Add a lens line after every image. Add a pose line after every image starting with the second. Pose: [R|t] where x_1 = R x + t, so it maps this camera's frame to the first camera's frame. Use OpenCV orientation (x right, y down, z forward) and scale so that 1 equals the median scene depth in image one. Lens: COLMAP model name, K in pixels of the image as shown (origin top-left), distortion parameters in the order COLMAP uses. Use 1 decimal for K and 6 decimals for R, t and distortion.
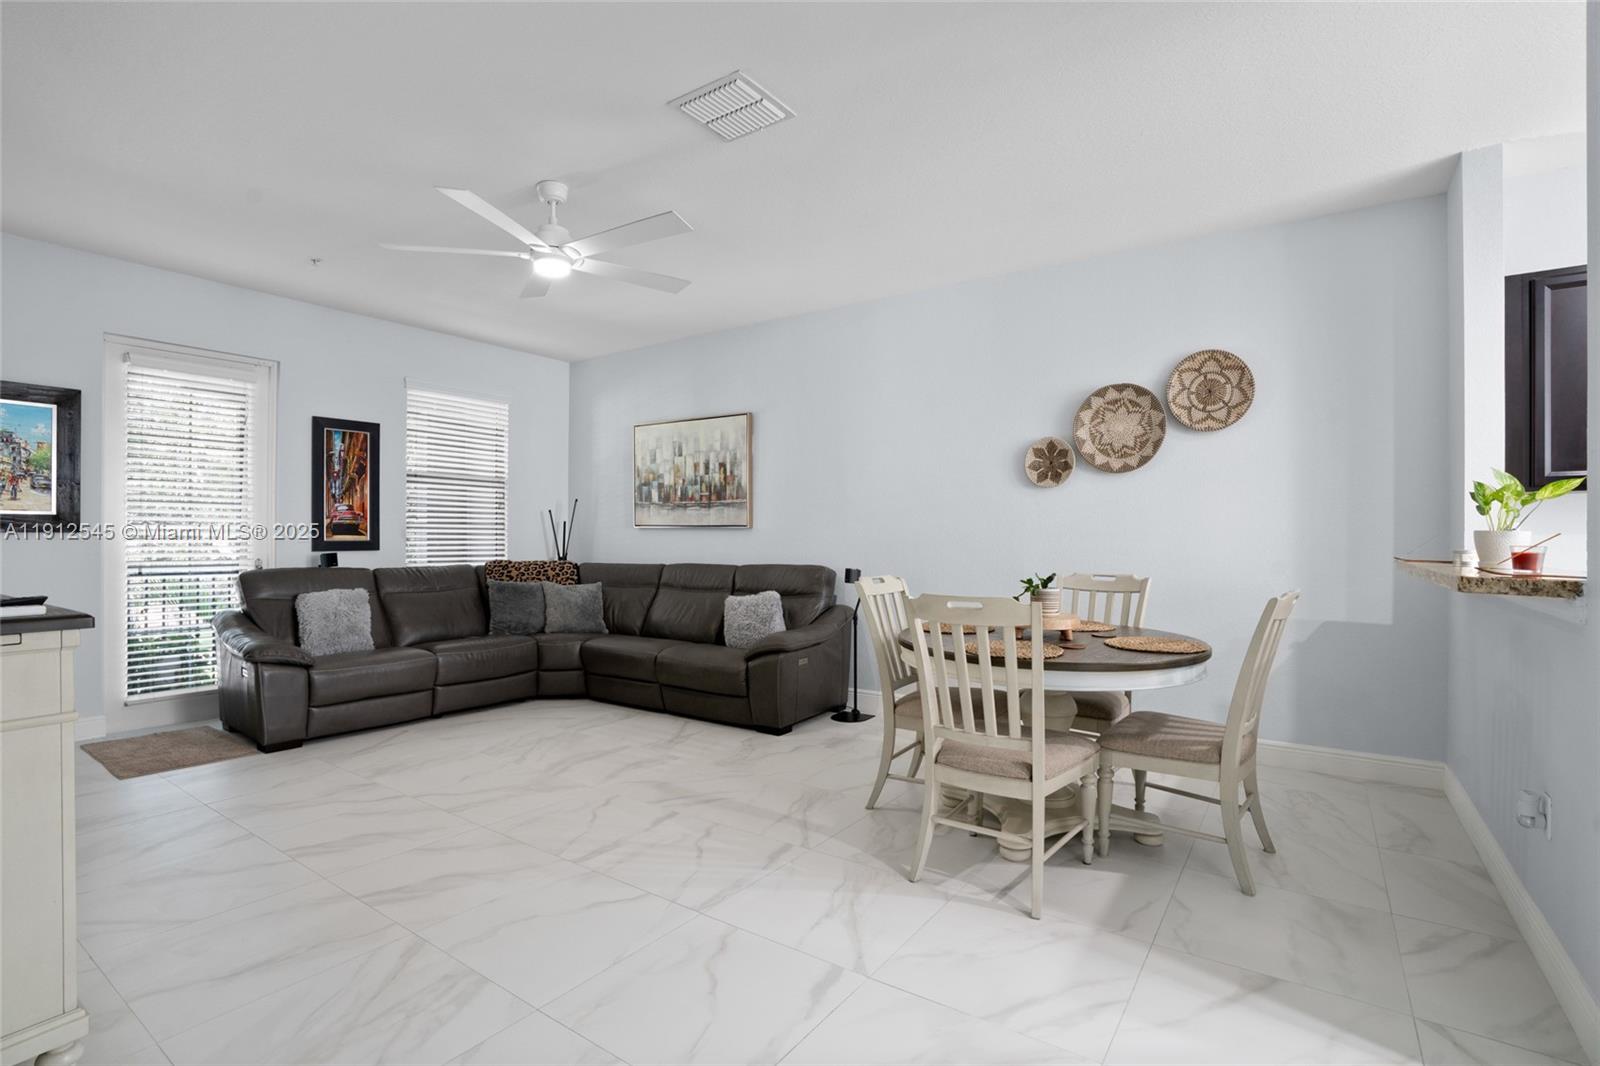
lens RADIAL K [[735.6, 0, 810.0], [0, 735.6, 535.3], [0, 0, 1]] dist [-0.082985, 0.036715]
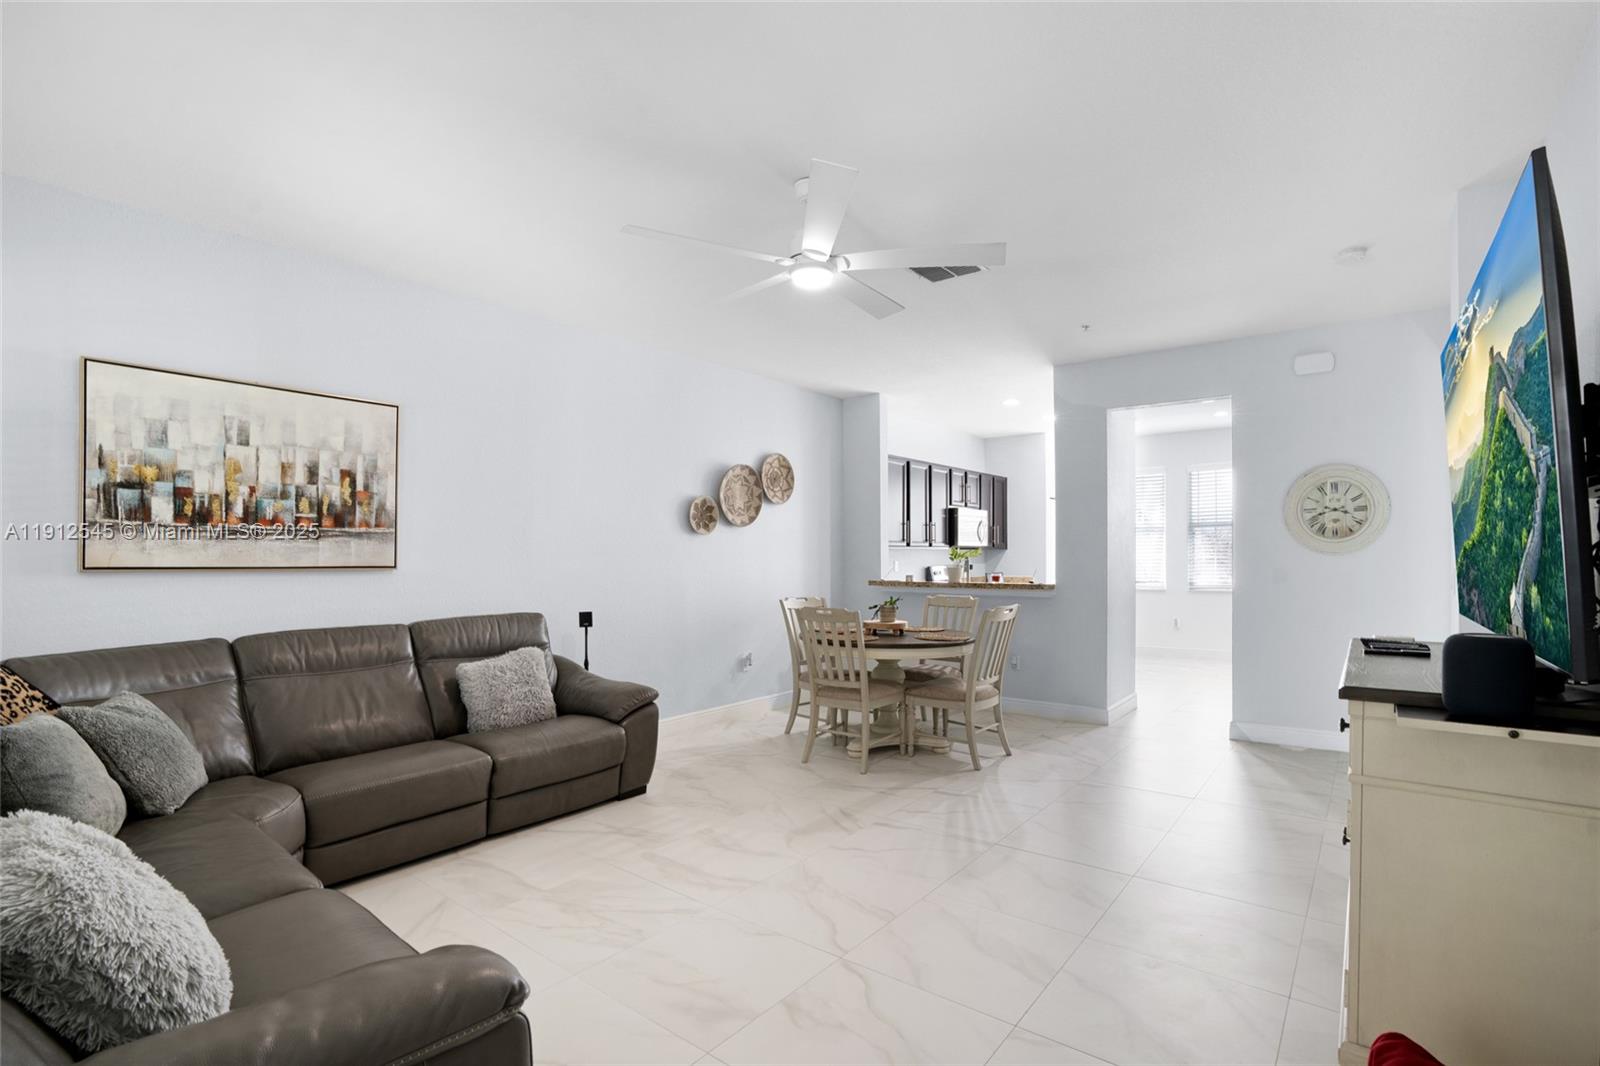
lens RADIAL K [[735.1, 0, 802.1], [0, 735.1, 548.5], [0, 0, 1]] dist [-0.022766, 0.000112]
pose [[0.093462, 0.004835, 0.995611, -0.731473], [-0.000463, 0.999988, -0.004813, -0.026664], [-0.995623, -0.000011, 0.093463, 0.541867]]
